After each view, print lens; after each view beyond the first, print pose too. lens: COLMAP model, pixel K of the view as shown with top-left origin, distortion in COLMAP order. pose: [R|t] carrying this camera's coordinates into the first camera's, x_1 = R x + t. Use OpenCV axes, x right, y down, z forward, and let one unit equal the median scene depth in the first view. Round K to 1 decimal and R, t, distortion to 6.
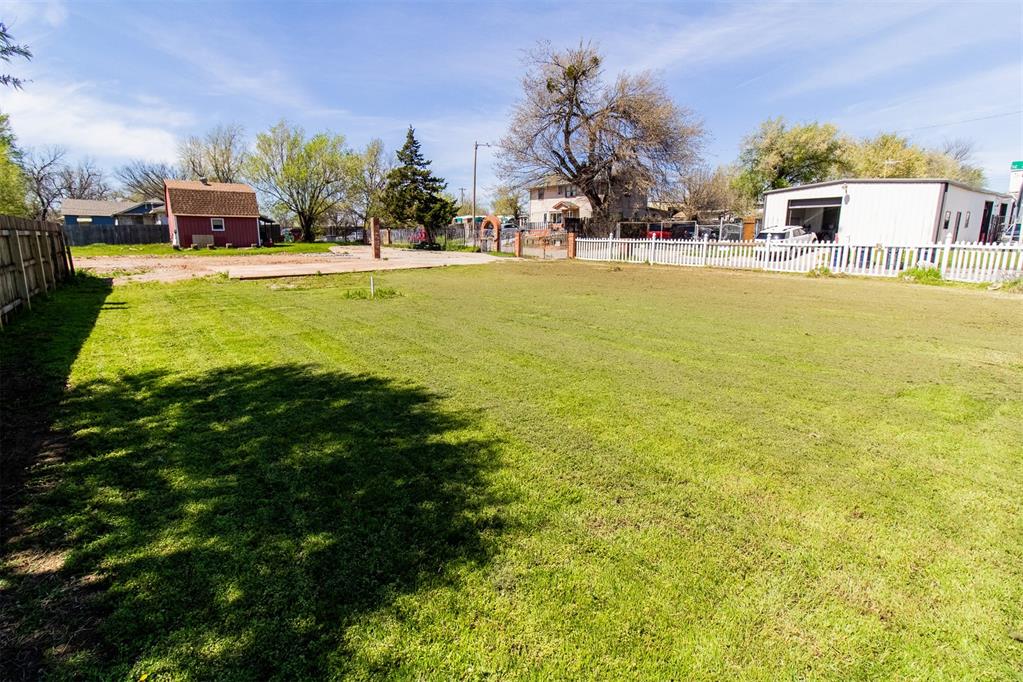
lens RADIAL K [[484.0, 0, 510.0], [0, 484.0, 334.4], [0, 0, 1]] dist [0.006863, 0.000122]
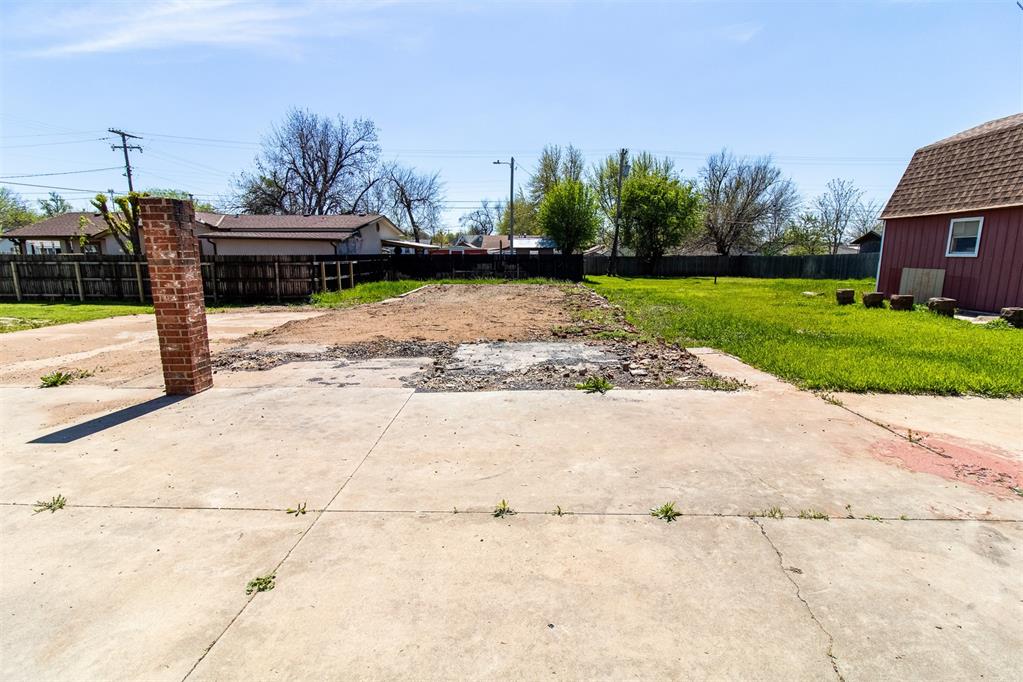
lens RADIAL K [[476.6, 0, 511.2], [0, 476.6, 327.0], [0, 0, 1]] dist [0.003346, -0.000177]
pose [[-0.641466, 0.113608, -0.758693, -0.161144], [-0.154038, 0.949758, 0.272456, -0.200160], [0.751528, 0.291639, -0.591737, 0.933232]]
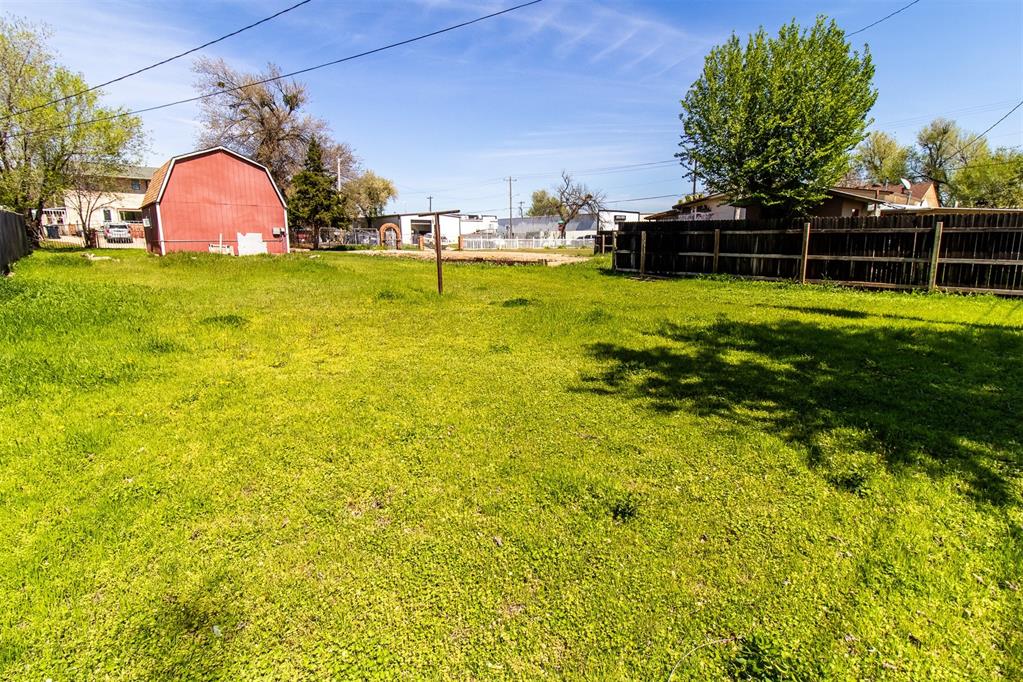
lens RADIAL K [[484.0, 0, 510.0], [0, 484.0, 334.4], [0, 0, 1]] dist [0.006863, 0.000122]
pose [[-0.053050, -0.194200, 0.979527, -1.301806], [0.201480, 0.958653, 0.200973, -0.130962], [-0.978055, 0.208017, -0.011730, 0.657562]]
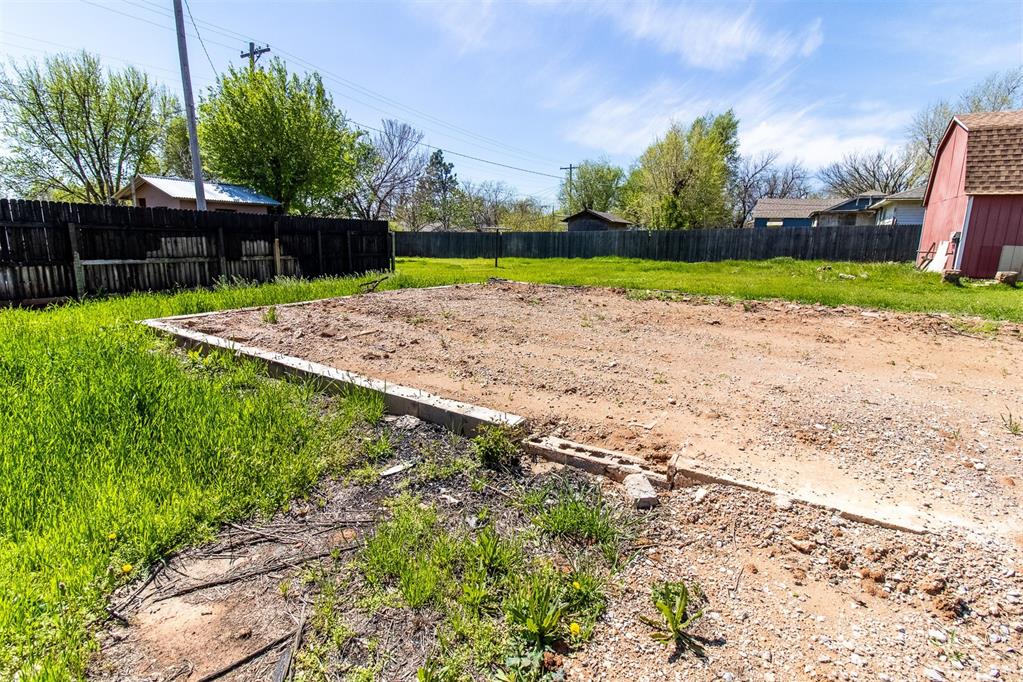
lens RADIAL K [[495.8, 0, 503.0], [0, 495.8, 344.3], [0, 0, 1]] dist [-0.000443, -0.000307]
pose [[0.361813, 0.201921, -0.910120, -0.384027], [-0.206178, 0.969418, 0.133113, -0.091229], [0.909166, 0.139484, 0.392380, 0.453646]]
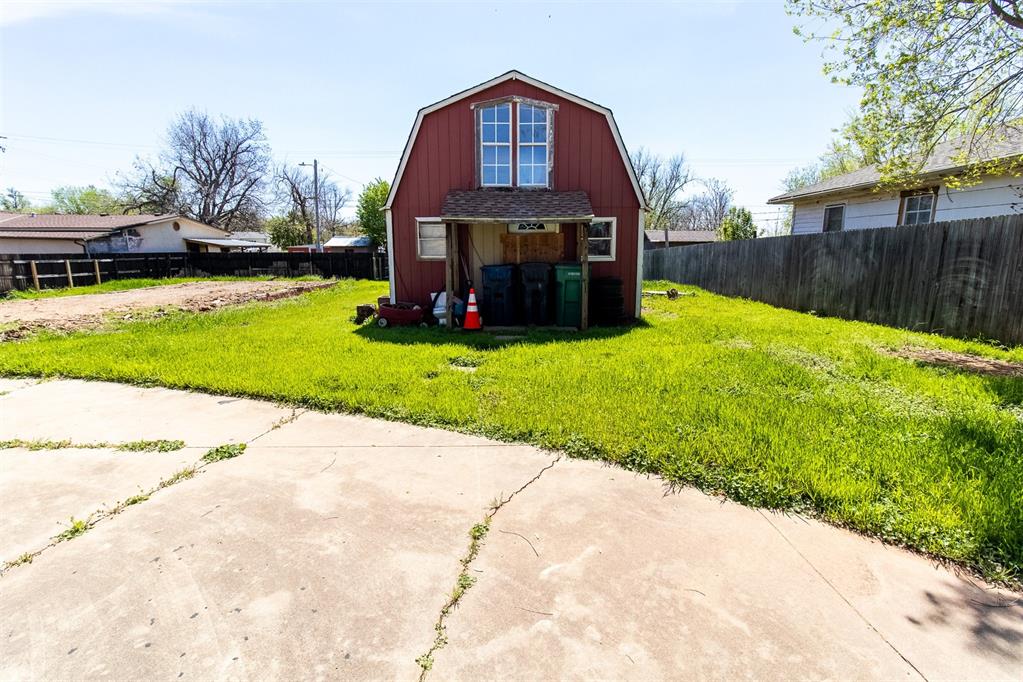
lens RADIAL K [[473.1, 0, 511.5], [0, 473.1, 328.4], [0, 0, 1]] dist [0.000400, 0.000339]
pose [[-0.636400, 0.122444, -0.761579, -0.358586], [-0.155936, 0.946513, 0.282483, -0.261305], [0.755433, 0.298530, -0.583268, 1.213168]]
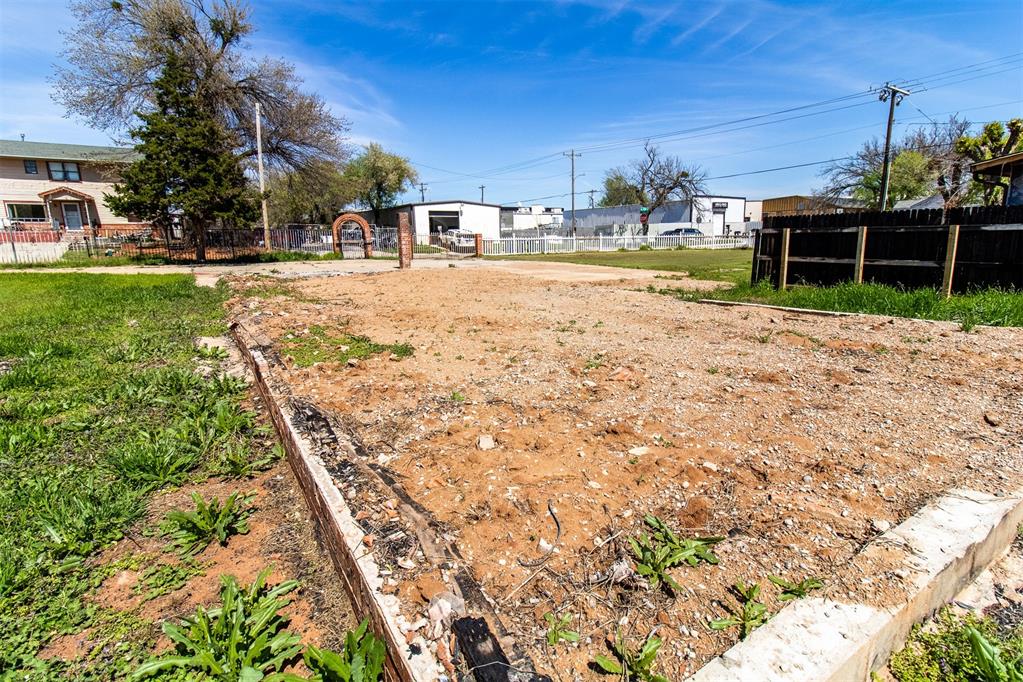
lens RADIAL K [[488.5, 0, 513.2], [0, 488.5, 328.4], [0, 0, 1]] dist [0.010277, -0.000017]
pose [[0.088770, -0.189784, 0.977805, -0.759895], [0.214028, 0.962384, 0.167361, -0.121685], [-0.972786, 0.194420, 0.126050, 0.587985]]
